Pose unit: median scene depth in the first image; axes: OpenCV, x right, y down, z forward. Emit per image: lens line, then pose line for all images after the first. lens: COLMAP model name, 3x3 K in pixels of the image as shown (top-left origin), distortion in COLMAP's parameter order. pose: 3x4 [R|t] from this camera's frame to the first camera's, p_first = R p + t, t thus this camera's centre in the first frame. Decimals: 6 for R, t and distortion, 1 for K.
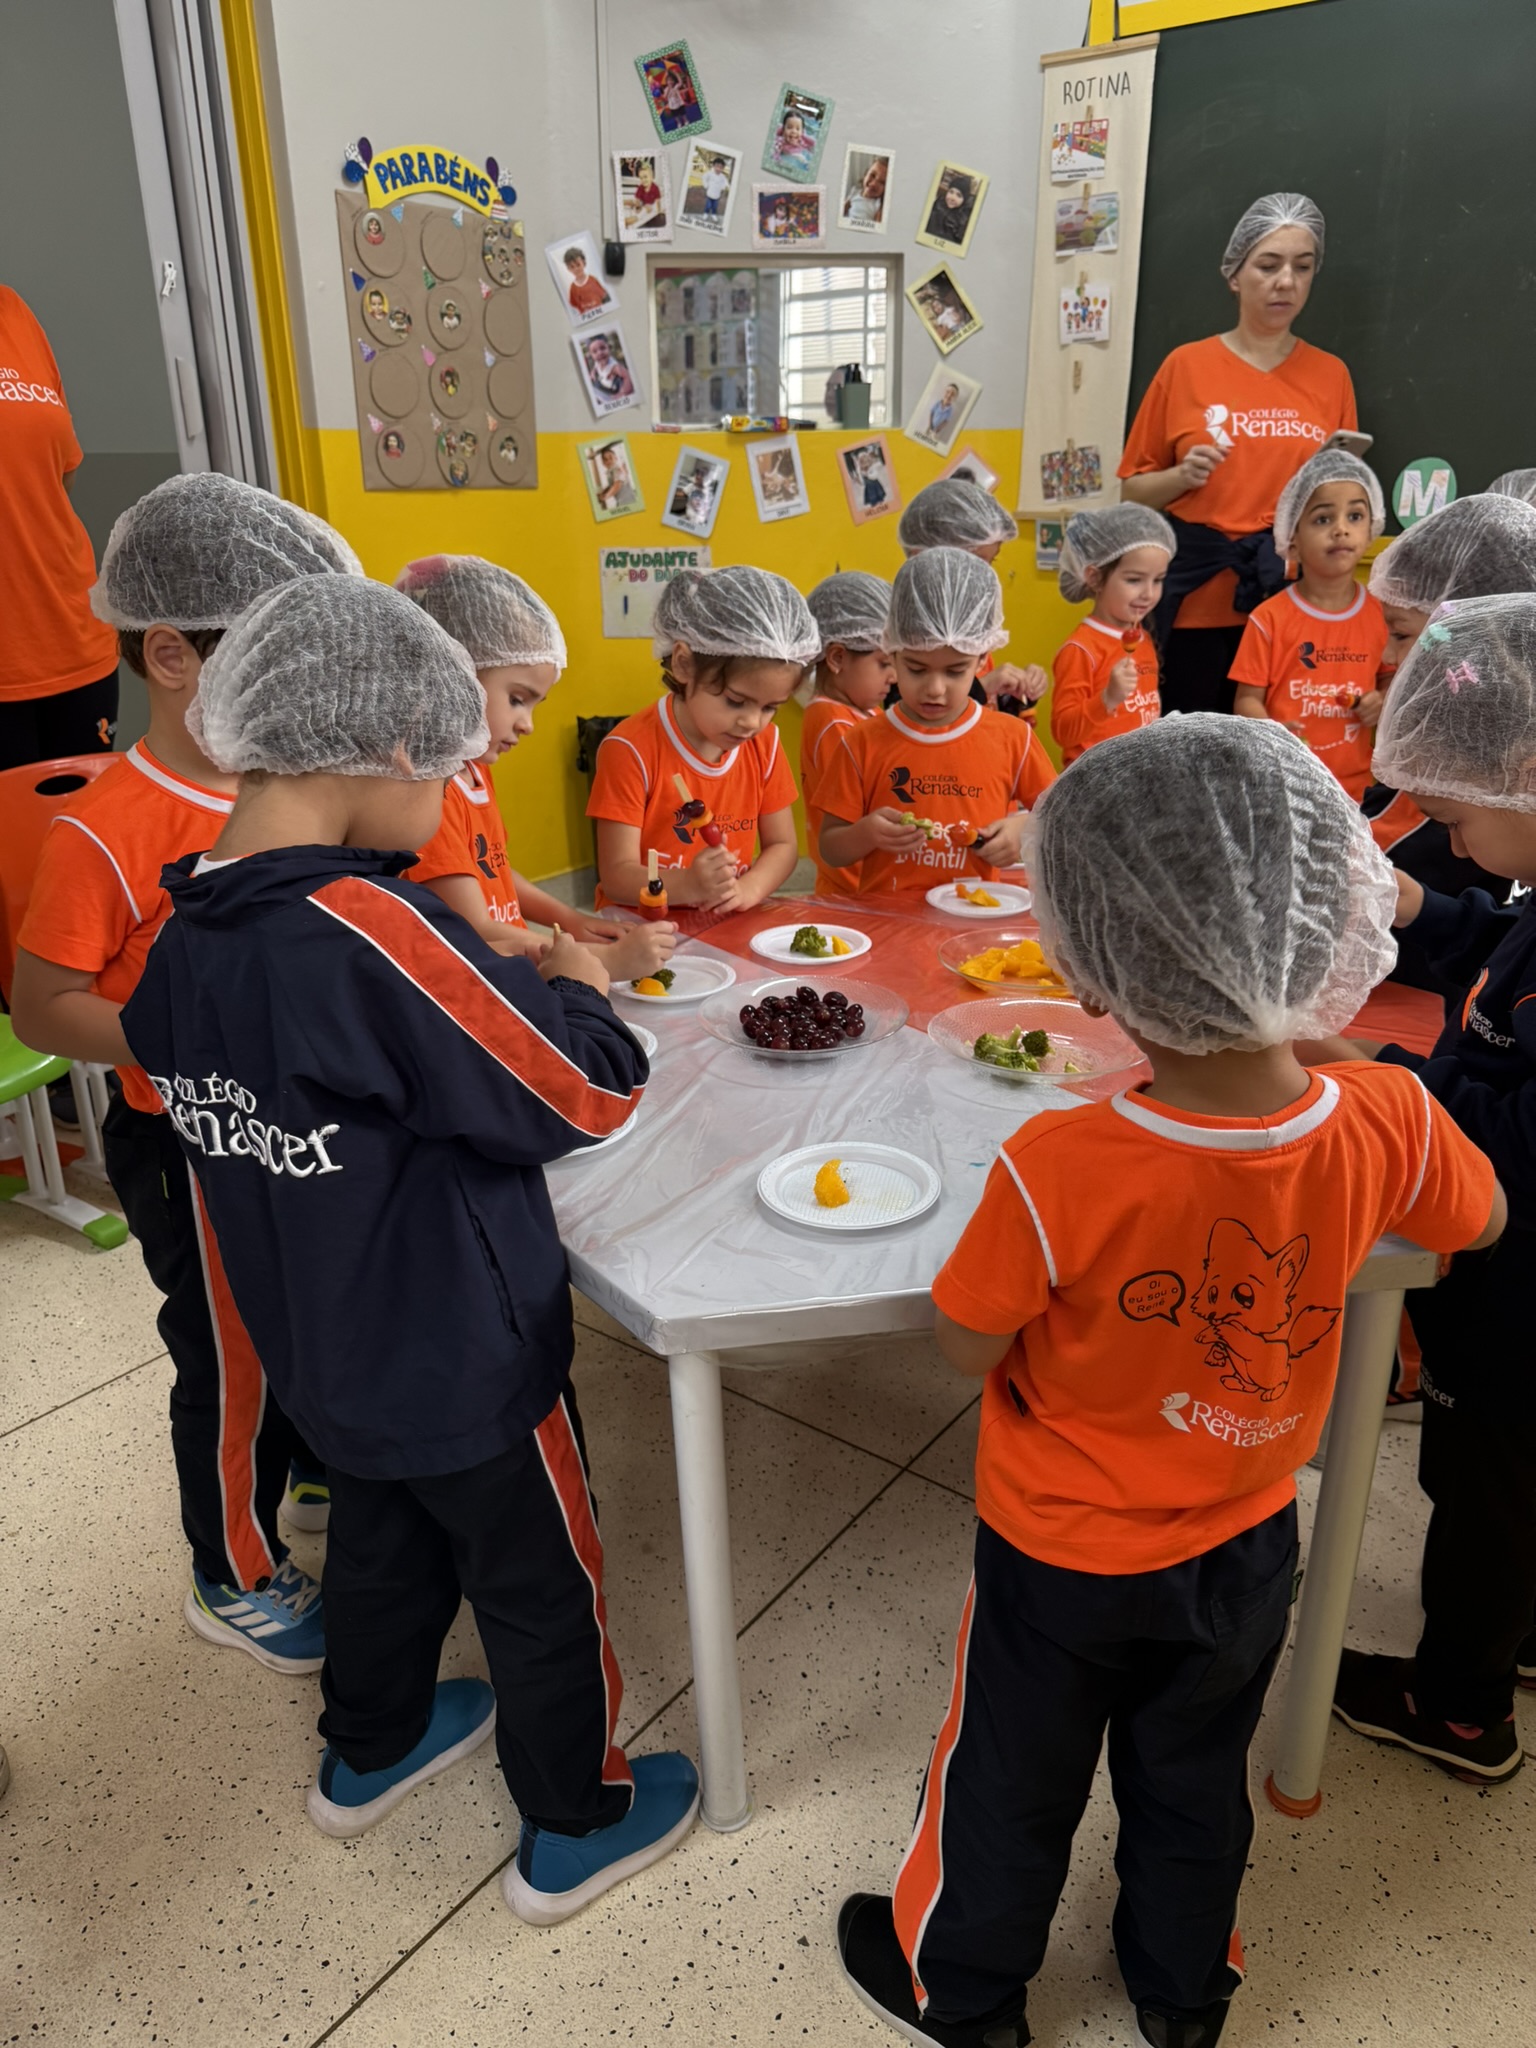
lens RADIAL K [[1479.8, 0, 763.9], [0, 1479.8, 1030.1], [0, 0, 1]] dist [0.005656, -0.031400]
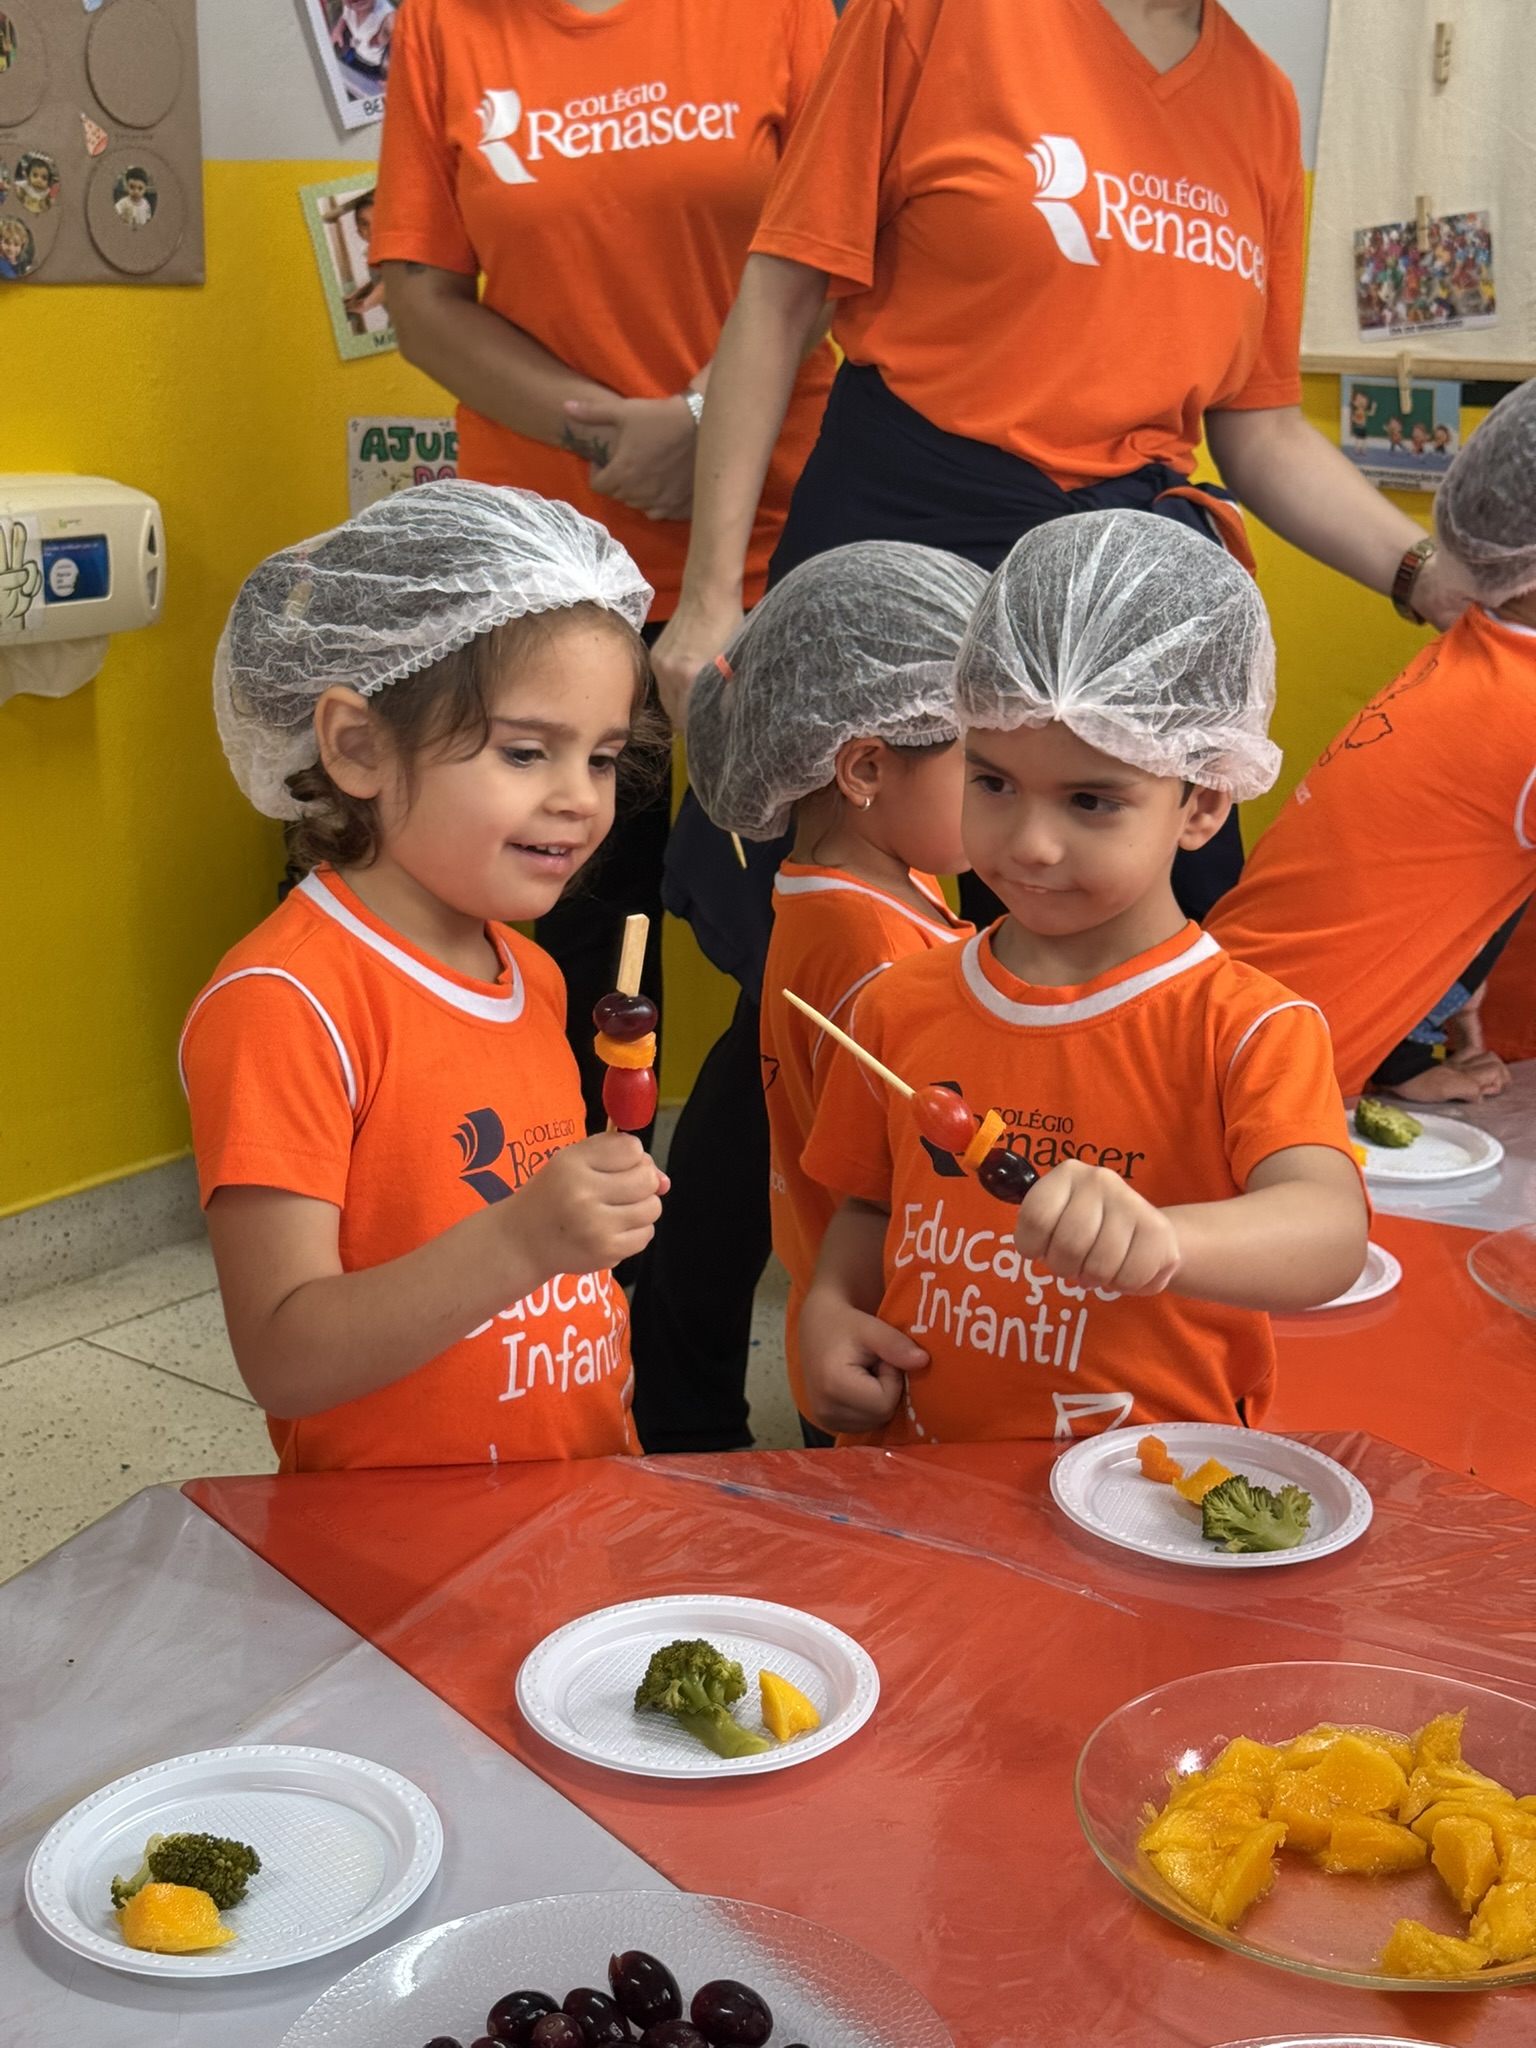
lens RADIAL K [[2827.1, 0, 724.9], [0, 2827.1, 1021.3], [0, 0, 1]] dist [0.030018, 0.000000]
pose [[0.999432, 0.026148, -0.021254, 0.024528], [-0.027855, 0.996037, -0.084462, -0.080057], [0.018961, 0.085006, 0.996200, 0.179866]]
